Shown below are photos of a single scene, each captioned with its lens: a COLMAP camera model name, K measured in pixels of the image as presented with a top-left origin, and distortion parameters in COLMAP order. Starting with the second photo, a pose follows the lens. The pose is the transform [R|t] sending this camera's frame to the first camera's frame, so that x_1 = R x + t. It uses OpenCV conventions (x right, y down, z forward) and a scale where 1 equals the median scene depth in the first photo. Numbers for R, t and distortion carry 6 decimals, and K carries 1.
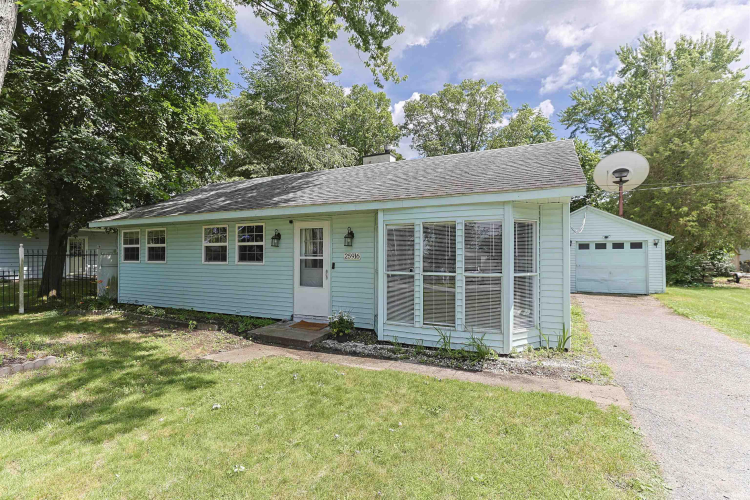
lens RADIAL K [[362.3, 0, 369.8], [0, 362.3, 257.4], [0, 0, 1]] dist [-0.025641, 0.011778]
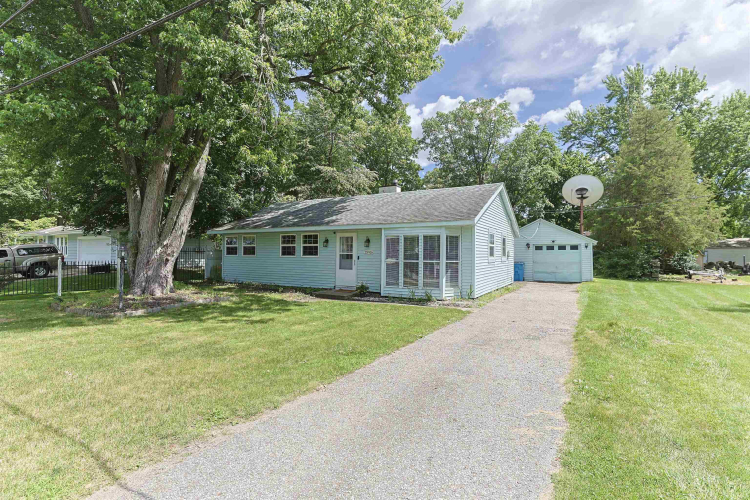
lens RADIAL K [[362.3, 0, 376.6], [0, 362.3, 252.0], [0, 0, 1]] dist [-0.025641, 0.011778]
pose [[0.998573, 0.007519, -0.052881, 0.046272], [-0.008352, 0.999844, -0.015549, 0.011832], [0.052756, 0.015969, 0.998480, -0.431875]]
